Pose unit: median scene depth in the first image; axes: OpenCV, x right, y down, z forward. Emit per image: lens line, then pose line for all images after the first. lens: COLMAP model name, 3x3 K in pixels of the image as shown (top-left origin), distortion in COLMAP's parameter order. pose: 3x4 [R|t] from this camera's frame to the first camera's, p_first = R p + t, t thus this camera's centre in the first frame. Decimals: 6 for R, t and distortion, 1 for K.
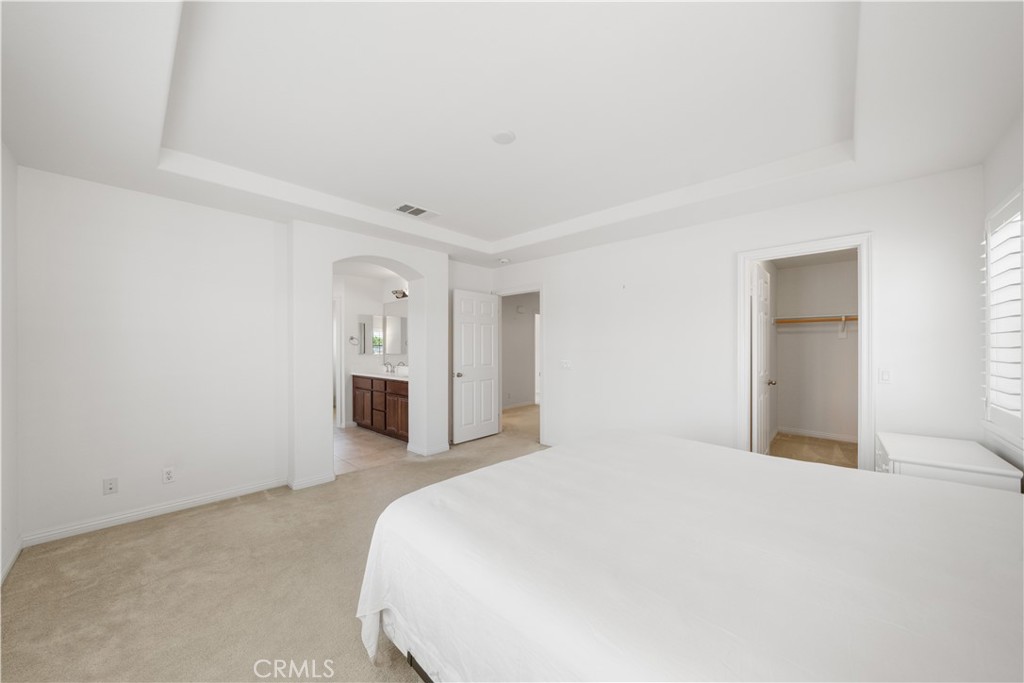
lens RADIAL K [[347.1, 0, 512.8], [0, 347.1, 348.3], [0, 0, 1]] dist [-0.002419, -0.000099]
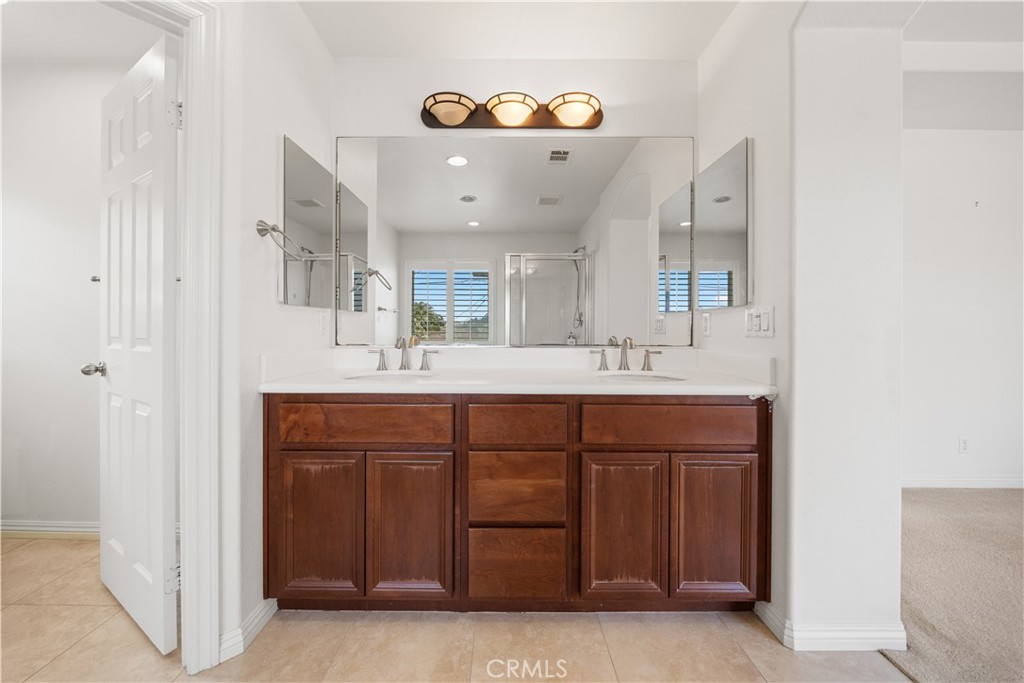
lens RADIAL K [[388.1, 0, 507.0], [0, 388.1, 325.3], [0, 0, 1]] dist [-0.001634, -0.000213]
pose [[0.736245, 0.007397, 0.676674, -0.522917], [-0.006321, 0.999972, -0.004053, 0.033341], [-0.676685, -0.001293, 0.736271, 0.718499]]
